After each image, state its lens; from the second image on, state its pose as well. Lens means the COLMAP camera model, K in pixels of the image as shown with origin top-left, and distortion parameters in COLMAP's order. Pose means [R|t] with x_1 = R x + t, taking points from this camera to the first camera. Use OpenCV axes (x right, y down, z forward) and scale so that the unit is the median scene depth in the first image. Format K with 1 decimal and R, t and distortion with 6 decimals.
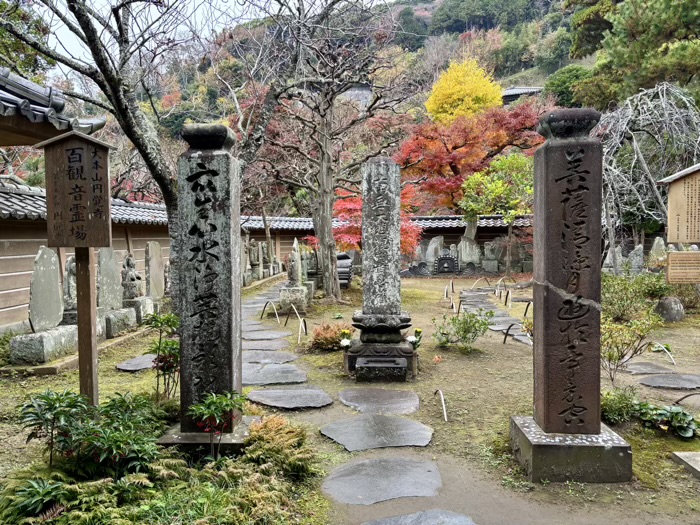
lens RADIAL K [[524.1, 0, 348.1], [0, 524.1, 262.9], [0, 0, 1]] dist [0.056182, -0.065299]
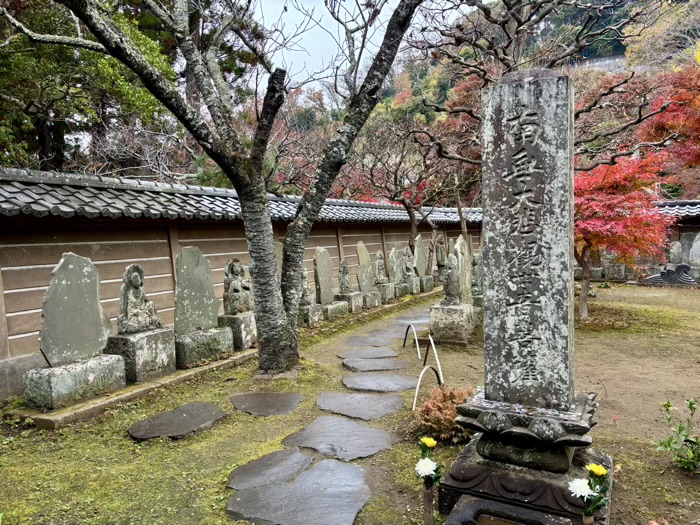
lens RADIAL K [[524.1, 0, 348.2], [0, 524.1, 259.1], [0, 0, 1]] dist [0.056182, -0.065299]
pose [[0.904838, 0.012299, -0.425579, 0.113184], [-0.009731, 0.999919, 0.008208, -0.032539], [0.425646, -0.003285, 0.904884, 0.473371]]
